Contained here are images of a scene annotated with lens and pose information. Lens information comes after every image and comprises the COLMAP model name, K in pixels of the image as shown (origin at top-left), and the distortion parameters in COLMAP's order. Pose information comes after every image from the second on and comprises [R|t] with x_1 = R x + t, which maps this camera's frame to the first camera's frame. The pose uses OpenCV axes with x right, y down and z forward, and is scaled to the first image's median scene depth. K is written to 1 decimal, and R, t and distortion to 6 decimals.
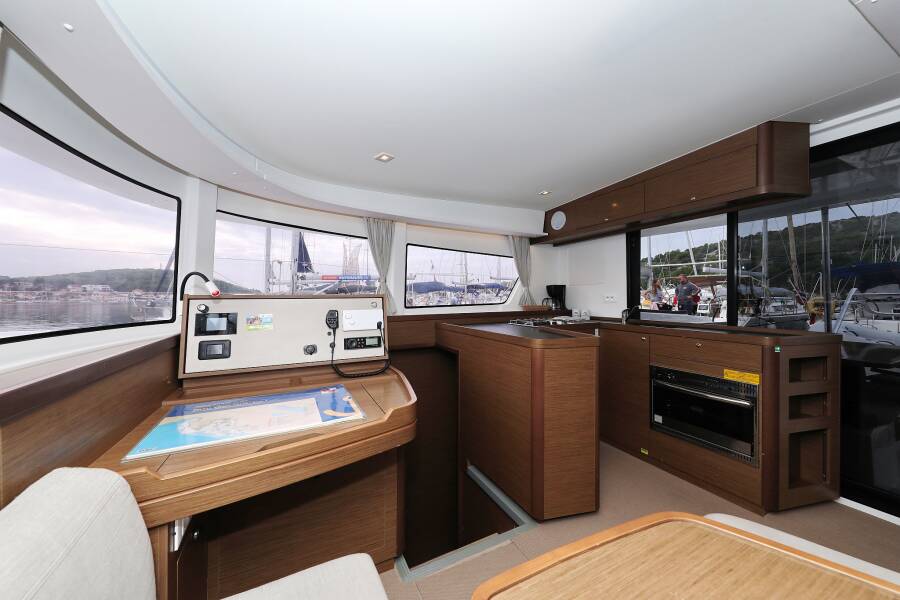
lens RADIAL K [[318.7, 0, 450.0], [0, 318.7, 300.0], [0, 0, 1]] dist [-0.000037, 0.000025]
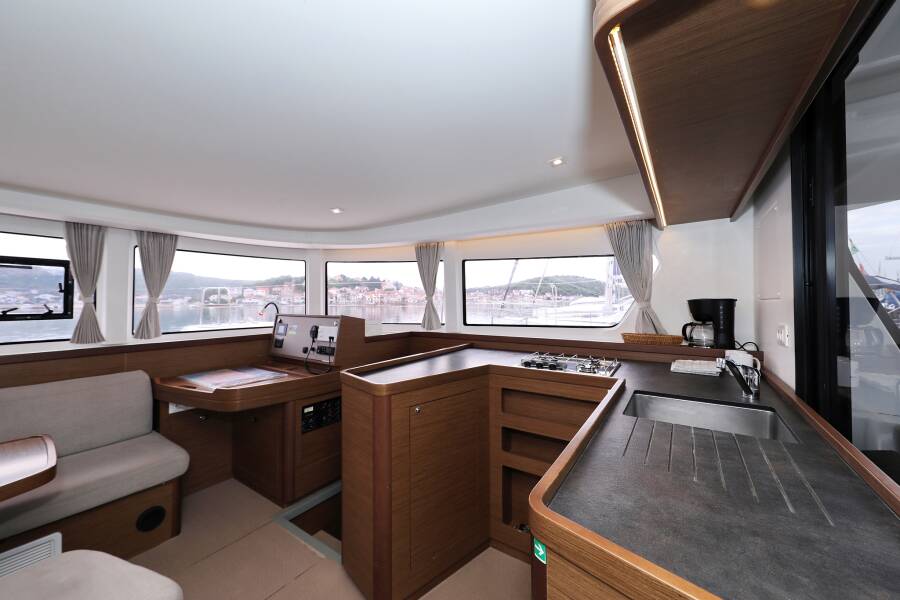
lens RADIAL K [[344.0, 0, 450.0], [0, 344.0, 300.0], [0, 0, 1]] dist [-0.000104, -0.000015]
pose [[0.485606, 0.001558, -0.874176, 1.080044], [-0.005704, 0.999983, -0.001387, -0.072557], [0.874159, 0.005660, 0.485607, 0.623552]]
